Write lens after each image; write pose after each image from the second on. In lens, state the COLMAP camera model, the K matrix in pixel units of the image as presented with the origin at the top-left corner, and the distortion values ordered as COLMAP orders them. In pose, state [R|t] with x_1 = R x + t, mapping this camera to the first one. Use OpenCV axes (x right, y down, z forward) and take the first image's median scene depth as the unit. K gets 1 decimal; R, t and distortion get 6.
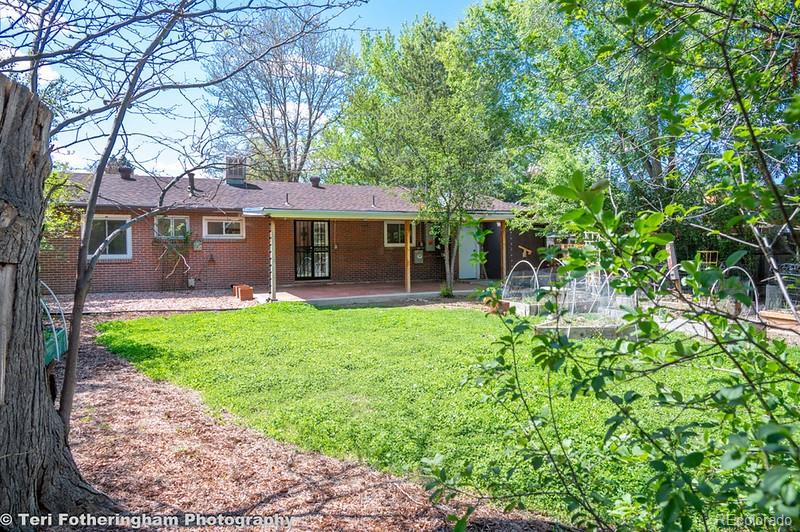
lens RADIAL K [[545.5, 0, 400.0], [0, 545.5, 266.0], [0, 0, 1]] dist [0.000011, 0.002531]
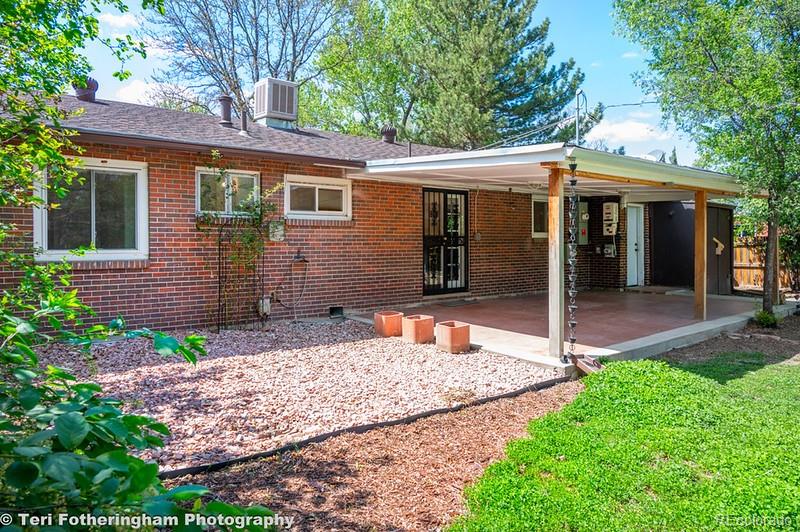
lens RADIAL K [[545.5, 0, 400.0], [0, 545.5, 266.0], [0, 0, 1]] dist [0.000011, 0.002531]
pose [[0.978470, -0.001718, 0.206380, -0.325331], [-0.001998, 0.999840, 0.017795, -0.014074], [-0.206378, -0.017824, 0.978310, 0.438220]]
